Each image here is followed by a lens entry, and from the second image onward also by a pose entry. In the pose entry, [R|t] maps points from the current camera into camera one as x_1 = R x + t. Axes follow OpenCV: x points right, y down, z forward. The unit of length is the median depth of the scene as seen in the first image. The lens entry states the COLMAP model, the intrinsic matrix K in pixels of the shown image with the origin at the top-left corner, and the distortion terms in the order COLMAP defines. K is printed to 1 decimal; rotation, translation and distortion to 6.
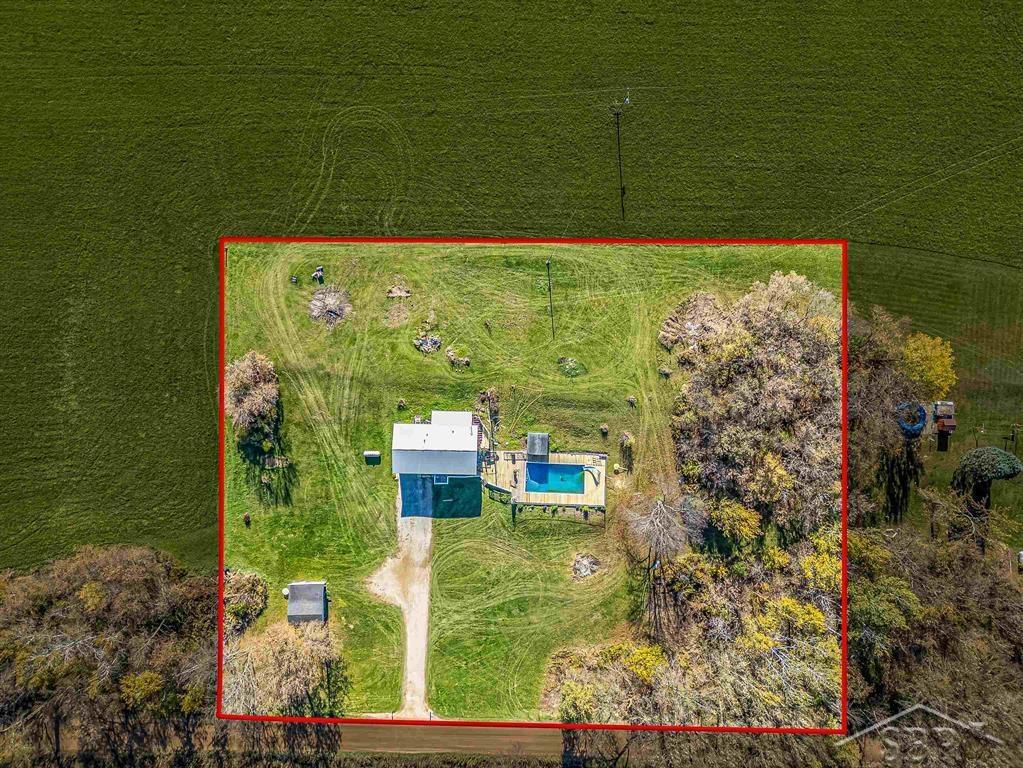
lens RADIAL K [[714.4, 0, 511.5], [0, 714.4, 384.0], [0, 0, 1]] dist [0.091357, -0.093634]
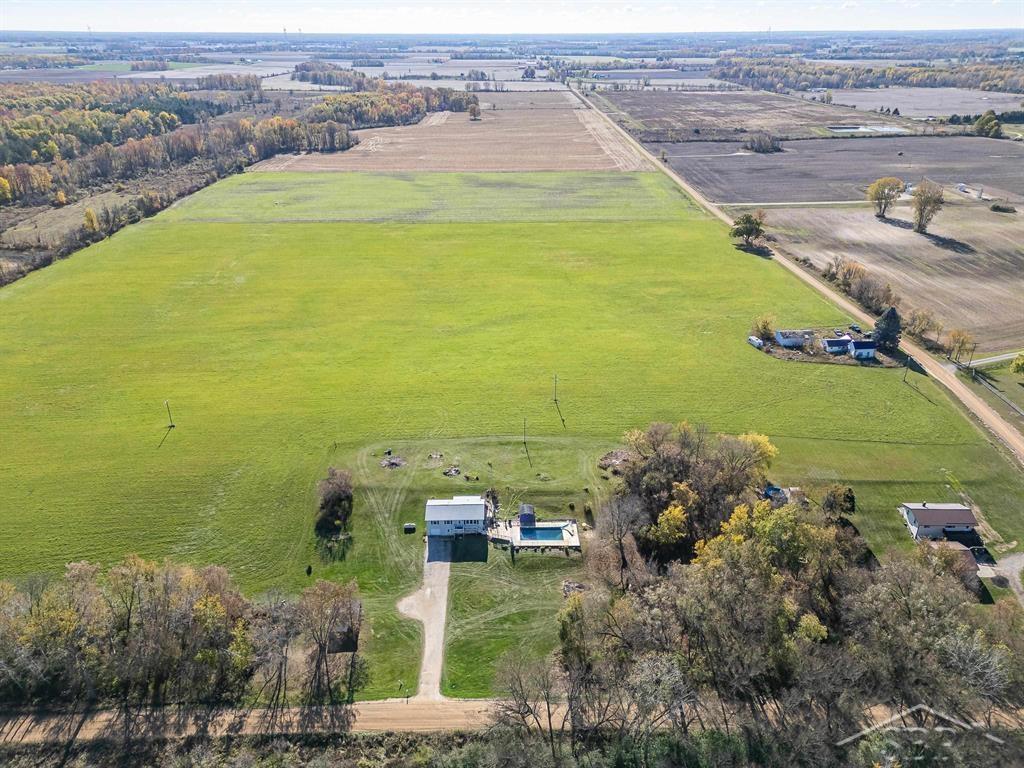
lens RADIAL K [[715.1, 0, 512.0], [0, 715.1, 384.0], [0, 0, 1]] dist [0.091357, -0.093634]
pose [[0.998457, -0.042898, 0.035249, -0.031471], [0.050112, 0.422896, -0.904792, 1.254247], [0.023907, 0.905162, 0.424393, 0.151077]]
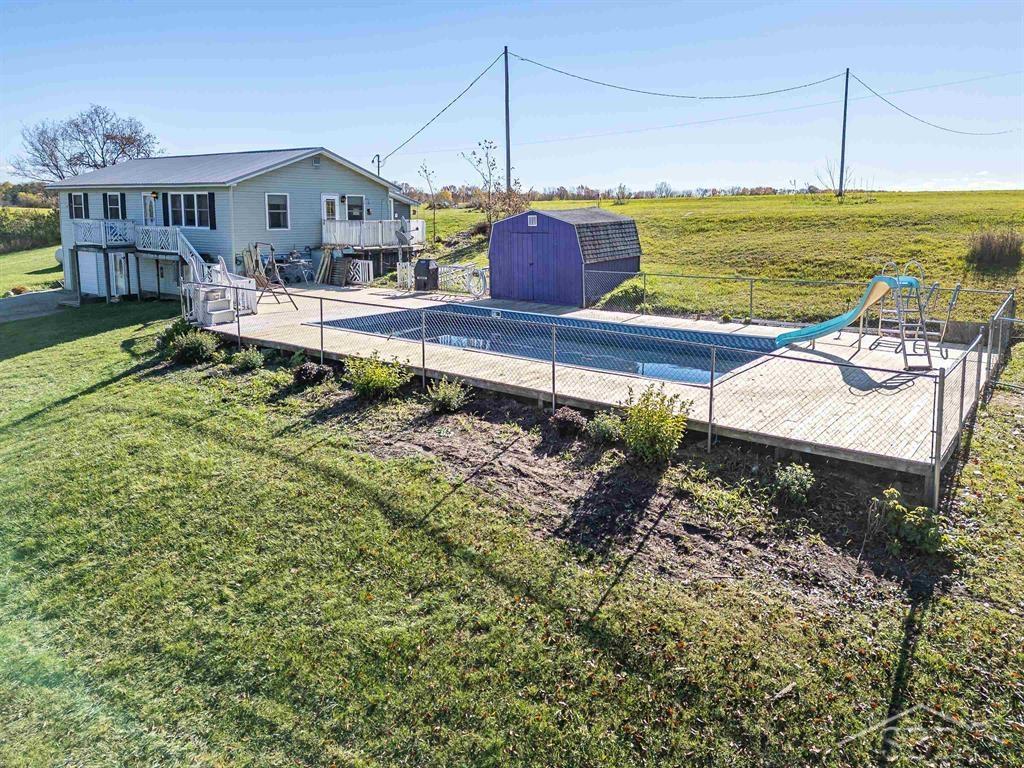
lens RADIAL K [[749.7, 0, 511.4], [0, 749.7, 291.2], [0, 0, 1]] dist [0.080013, -0.065418]
pose [[0.814218, 0.042896, -0.578972, 0.137912], [-0.580443, 0.080042, -0.810357, 0.247710], [0.011581, 0.995868, 0.090070, 0.976663]]
